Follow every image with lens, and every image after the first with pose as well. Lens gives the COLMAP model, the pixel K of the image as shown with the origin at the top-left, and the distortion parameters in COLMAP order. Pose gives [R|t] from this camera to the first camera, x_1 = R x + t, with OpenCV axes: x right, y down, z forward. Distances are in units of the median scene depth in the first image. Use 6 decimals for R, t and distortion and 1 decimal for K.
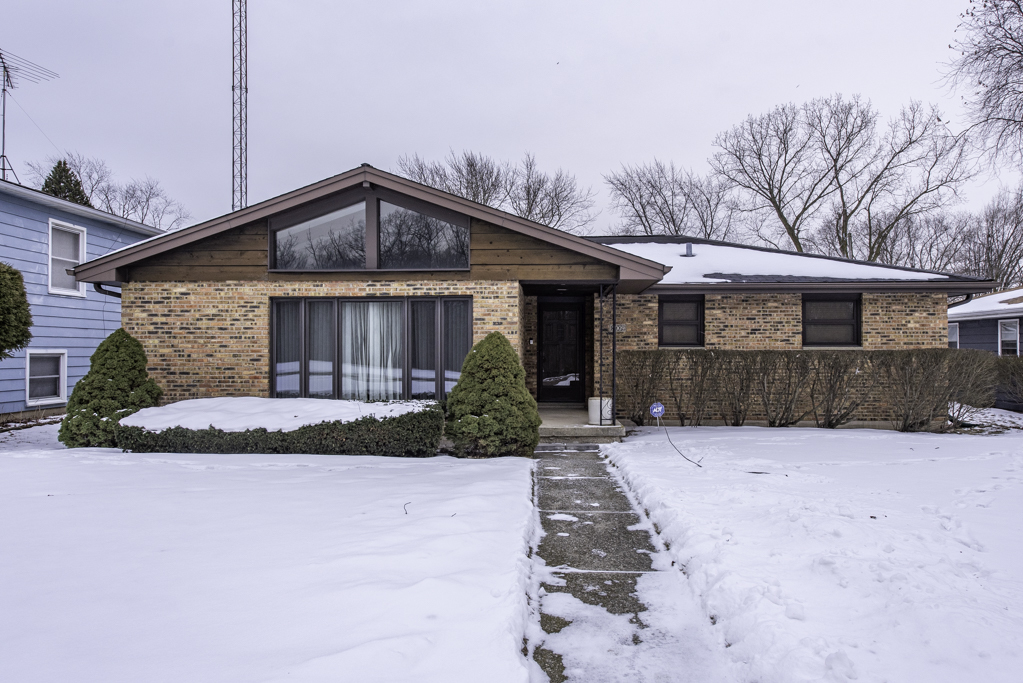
lens RADIAL K [[689.5, 0, 511.5], [0, 689.5, 341.5], [0, 0, 1]] dist [0.011710, -0.001326]
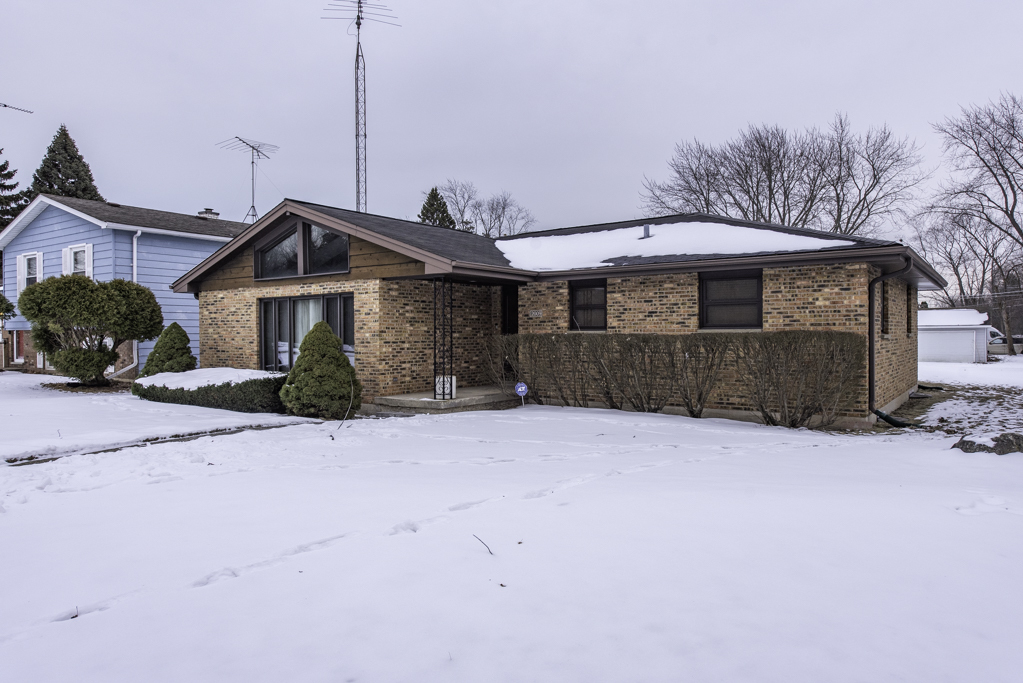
lens RADIAL K [[669.1, 0, 518.7], [0, 669.1, 337.7], [0, 0, 1]] dist [0.020643, -0.001434]
pose [[0.841917, -0.001828, -0.539604, 0.845134], [0.013247, 0.999763, 0.017283, -0.000167], [0.539445, -0.021699, 0.841741, 0.123537]]
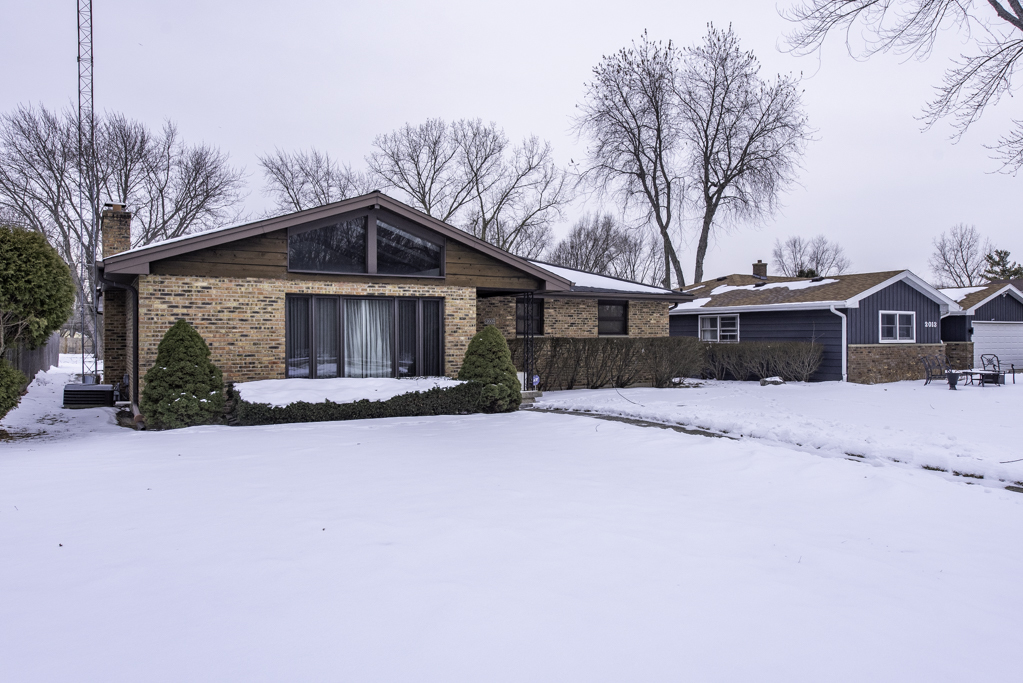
lens RADIAL K [[710.0, 0, 511.5], [0, 710.0, 341.5], [0, 0, 1]] dist [0.003845, 0.000584]
pose [[0.835370, -0.005691, 0.549659, -0.686442], [-0.004975, 0.999827, 0.017913, -0.006538], [-0.549666, -0.017699, 0.835197, -0.206668]]
